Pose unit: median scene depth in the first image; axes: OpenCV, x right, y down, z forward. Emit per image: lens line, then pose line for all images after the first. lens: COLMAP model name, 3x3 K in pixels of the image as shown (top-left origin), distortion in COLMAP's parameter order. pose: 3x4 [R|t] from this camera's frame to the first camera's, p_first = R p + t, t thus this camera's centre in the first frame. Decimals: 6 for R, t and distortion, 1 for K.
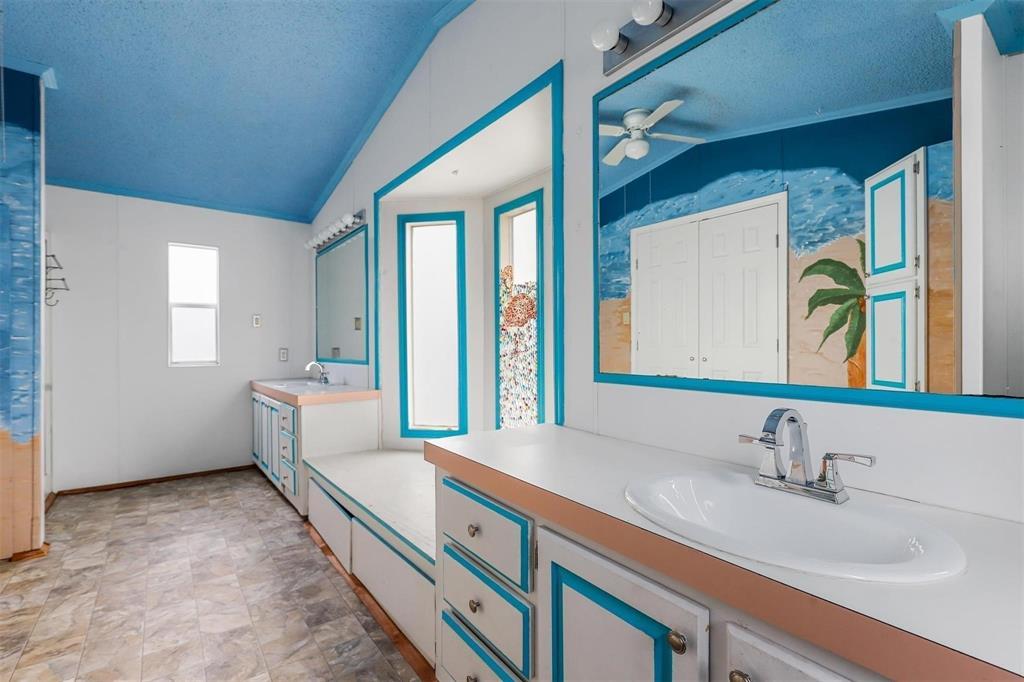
lens RADIAL K [[466.6, 0, 514.6], [0, 466.6, 346.7], [0, 0, 1]] dist [0.015553, 0.003887]
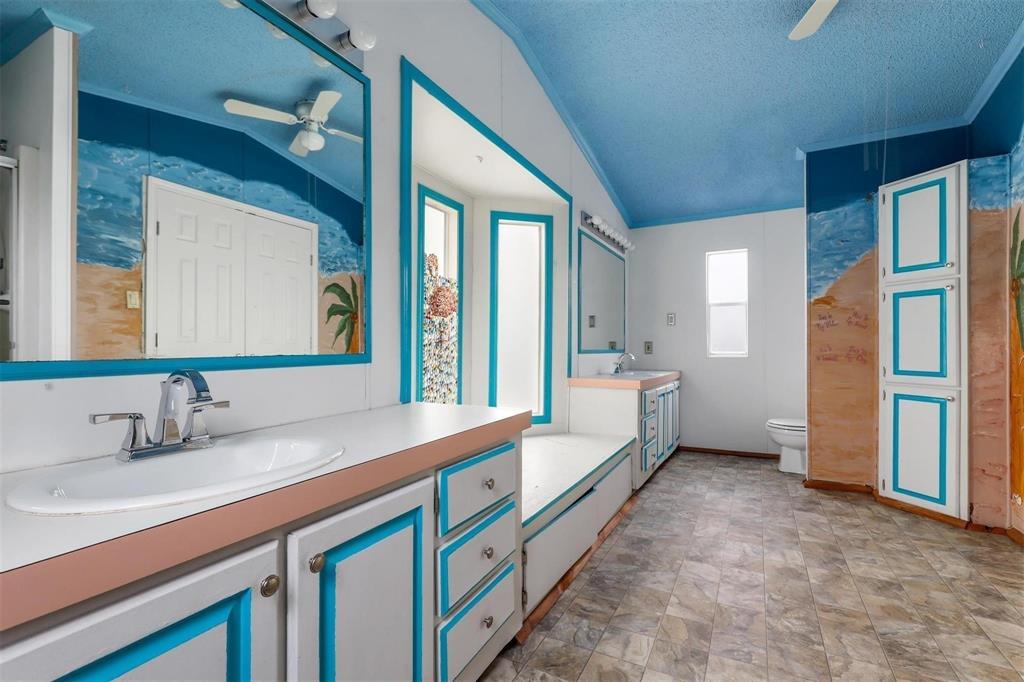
lens RADIAL K [[466.6, 0, 511.7], [0, 466.6, 341.8], [0, 0, 1]] dist [0.015553, 0.003887]
pose [[-0.426575, 0.025353, 0.904097, -0.996457], [0.014678, 0.999669, -0.021108, 0.036938], [-0.904333, 0.004266, -0.426806, 1.296731]]
